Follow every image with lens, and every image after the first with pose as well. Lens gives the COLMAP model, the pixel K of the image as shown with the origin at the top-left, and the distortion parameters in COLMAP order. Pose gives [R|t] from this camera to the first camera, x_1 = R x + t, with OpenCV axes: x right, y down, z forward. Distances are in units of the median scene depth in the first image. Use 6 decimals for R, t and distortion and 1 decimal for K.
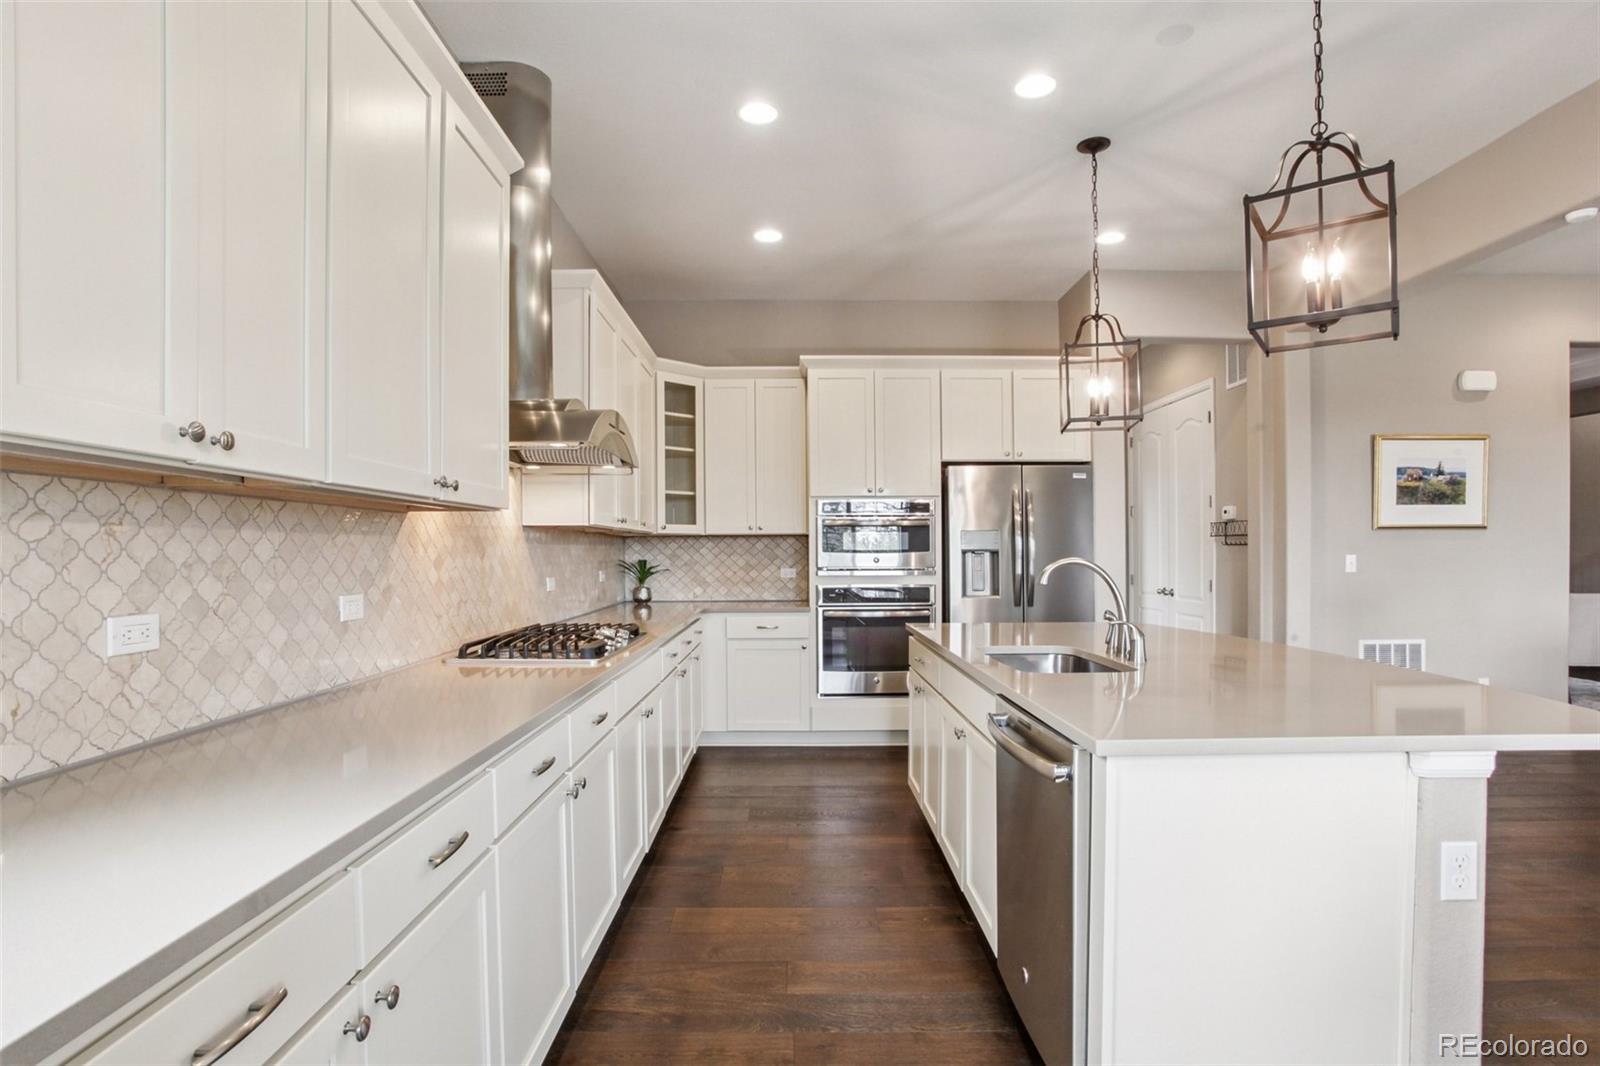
lens RADIAL K [[818.7, 0, 805.7], [0, 818.7, 546.2], [0, 0, 1]] dist [-0.055652, 0.001442]
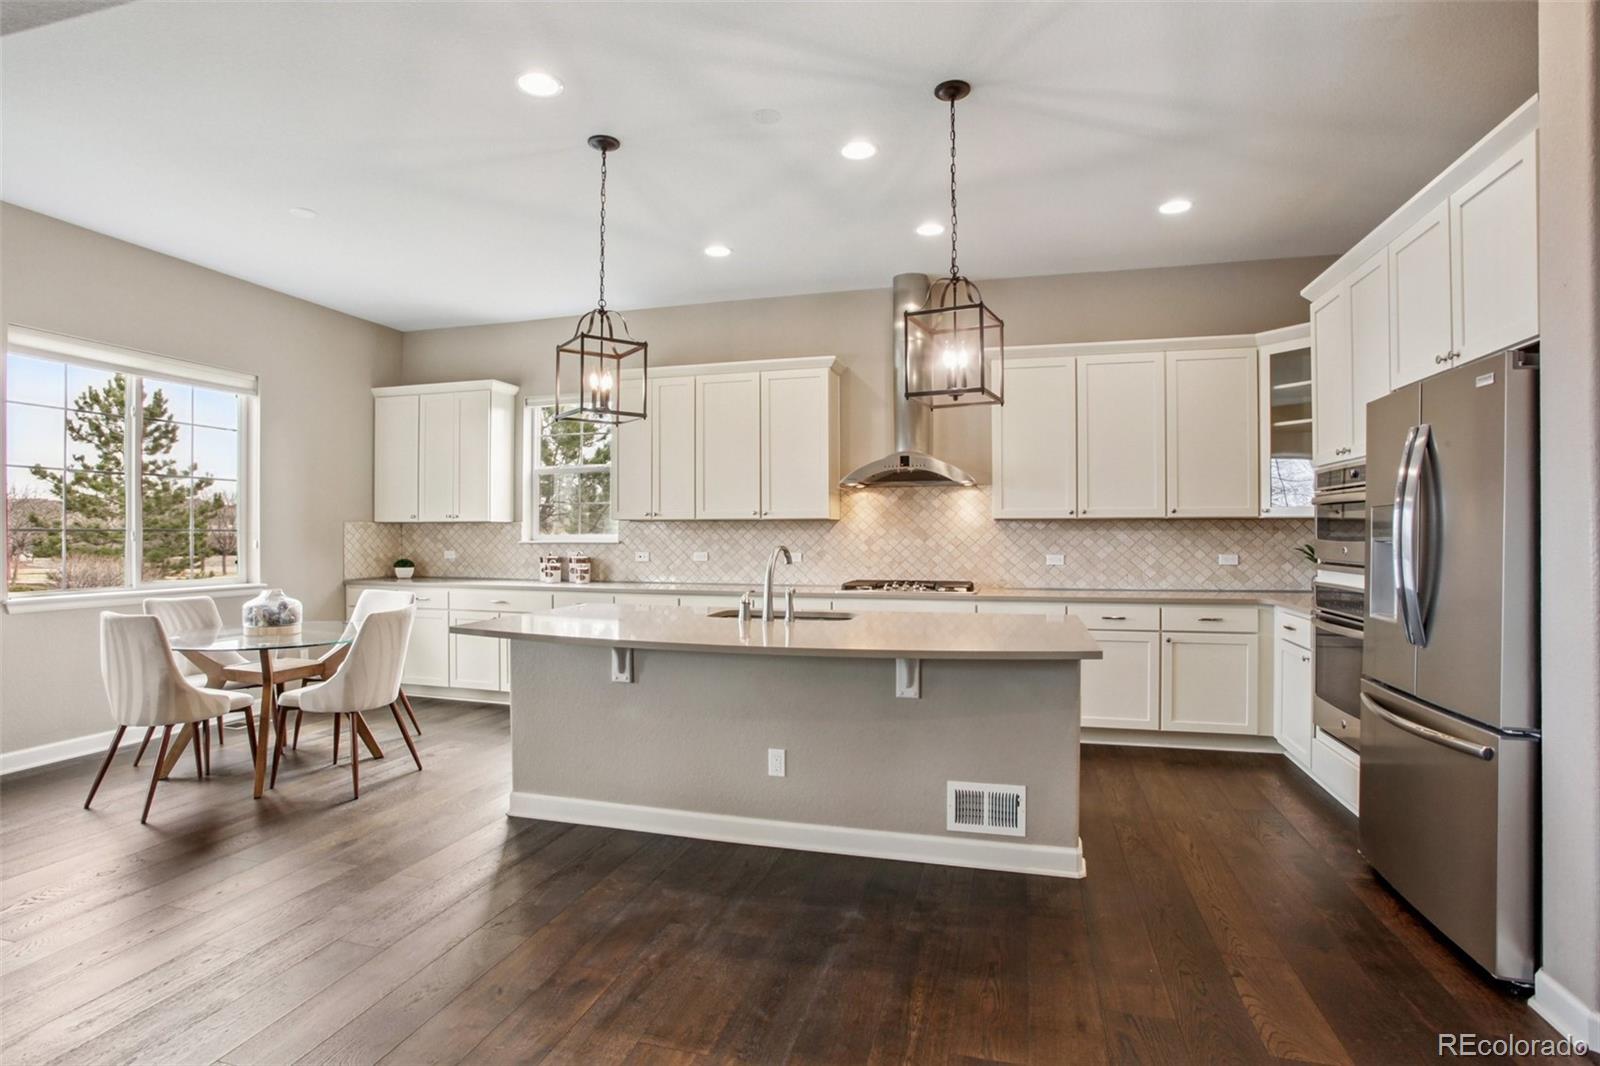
lens RADIAL K [[792.0, 0, 798.3], [0, 792.0, 523.4], [0, 0, 1]] dist [-0.039531, -0.000125]
pose [[-0.266118, 0.002122, -0.963938, 0.853643], [0.012329, 0.999923, -0.001203, -0.014725], [0.963862, -0.012205, -0.266123, 0.728994]]
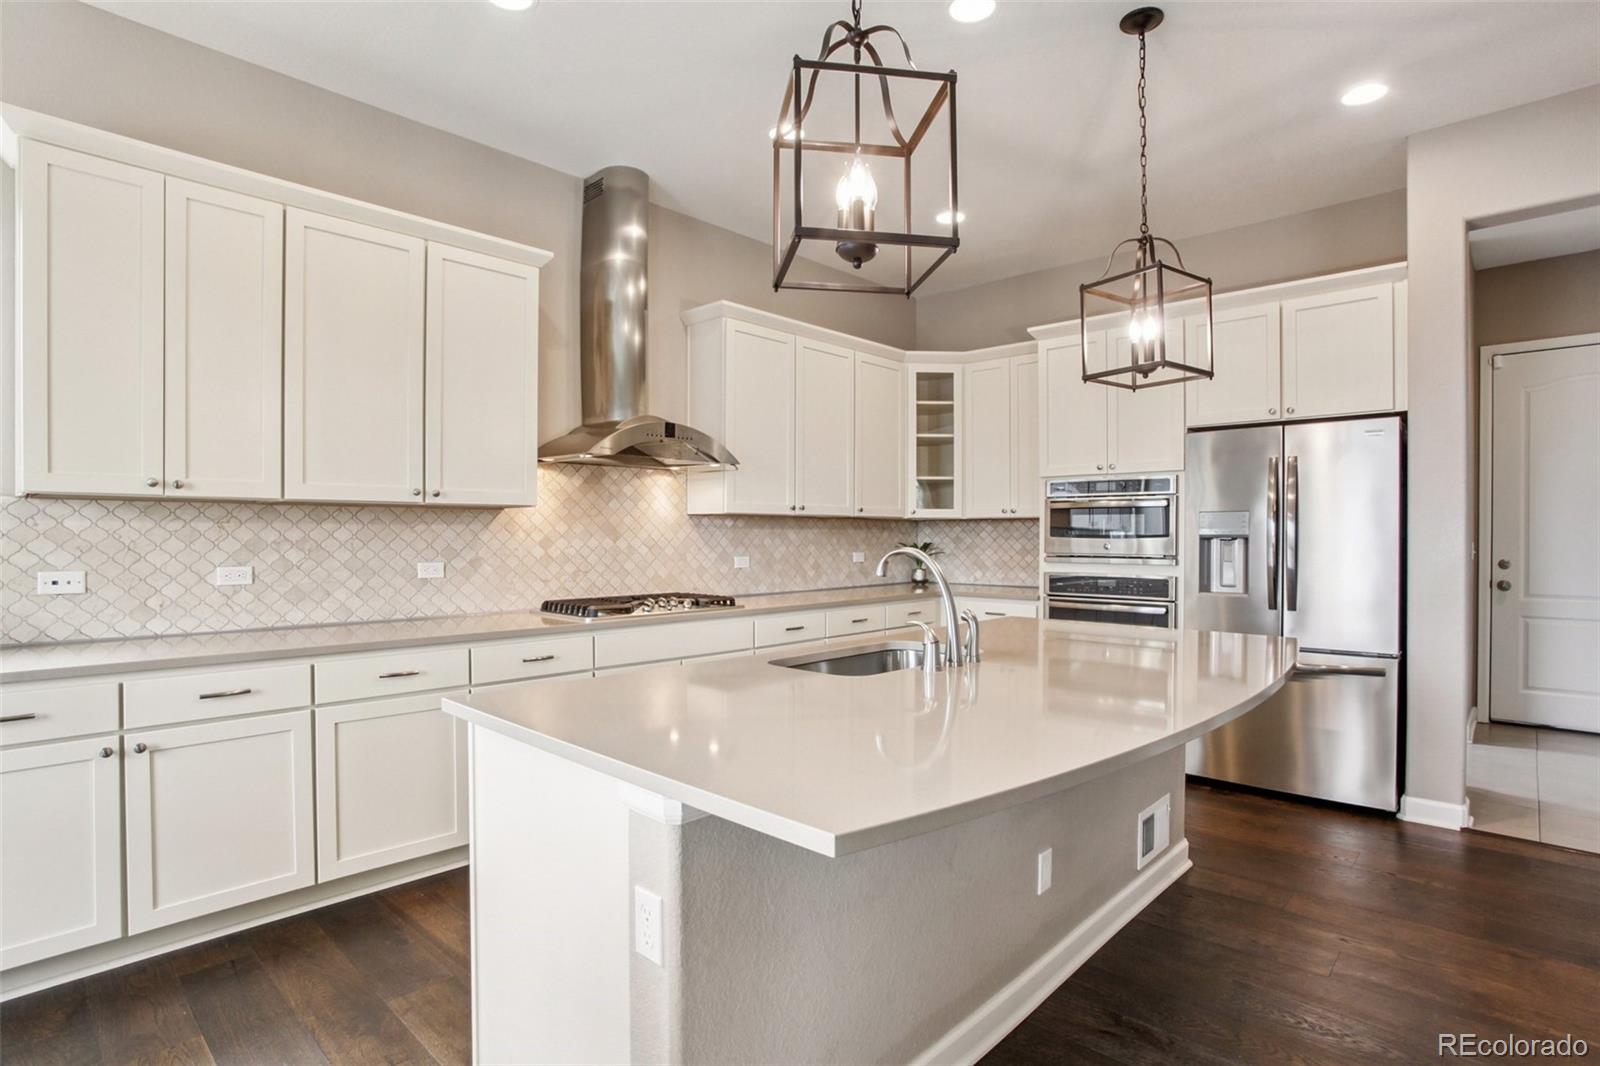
lens RADIAL K [[818.7, 0, 808.4], [0, 818.7, 538.0], [0, 0, 1]] dist [-0.055652, 0.001442]
pose [[0.723068, 0.008949, -0.690719, 0.463054], [0.000397, 0.999911, 0.013370, -0.003978], [0.690777, -0.009941, 0.722999, 0.147954]]
